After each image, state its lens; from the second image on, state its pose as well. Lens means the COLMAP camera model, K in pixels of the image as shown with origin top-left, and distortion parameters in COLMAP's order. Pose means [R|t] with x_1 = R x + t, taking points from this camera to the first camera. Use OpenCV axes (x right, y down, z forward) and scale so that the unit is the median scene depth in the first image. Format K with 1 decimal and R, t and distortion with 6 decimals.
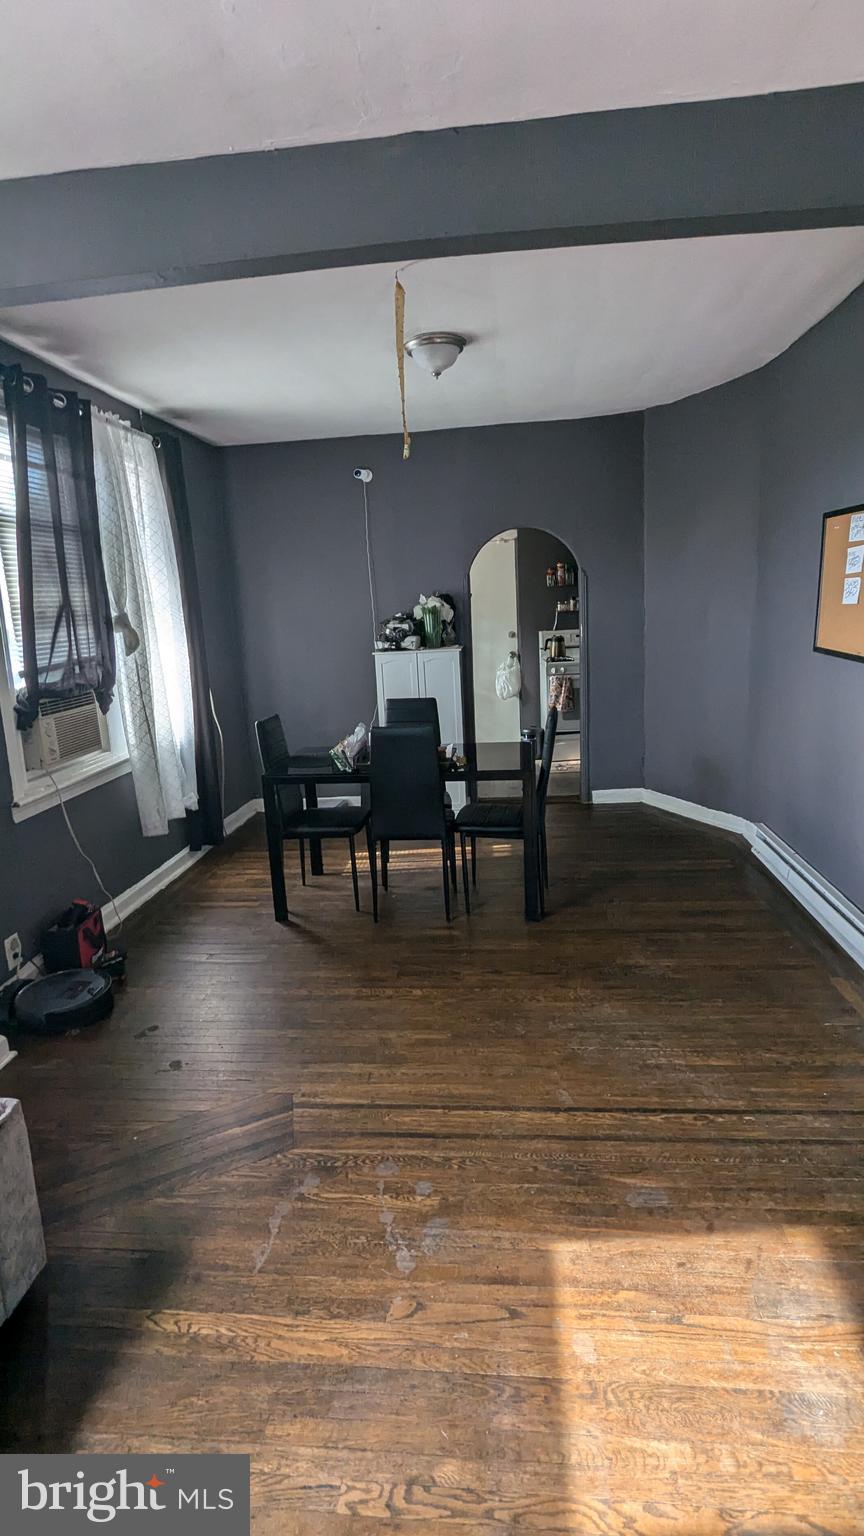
lens RADIAL K [[775.7, 0, 435.1], [0, 775.7, 765.5], [0, 0, 1]] dist [-0.003300, 0.004188]
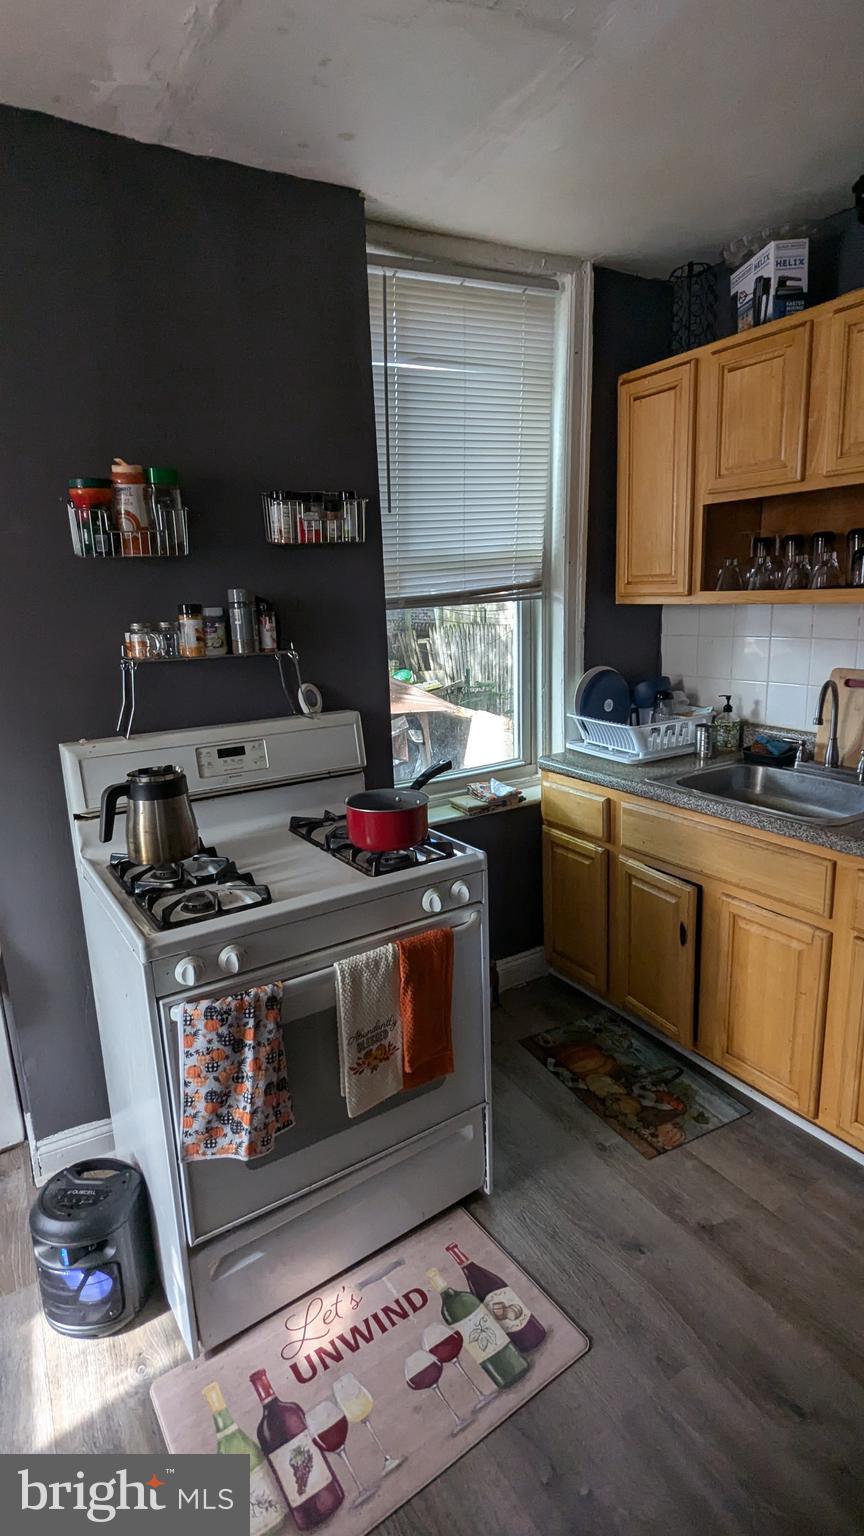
lens RADIAL K [[775.7, 0, 435.1], [0, 775.7, 765.5], [0, 0, 1]] dist [-0.003300, 0.004188]
pose [[0.804280, -0.107329, 0.584477, 0.088736], [0.118209, 0.992794, 0.019645, -0.161267], [-0.582374, 0.053291, 0.811172, 0.755096]]
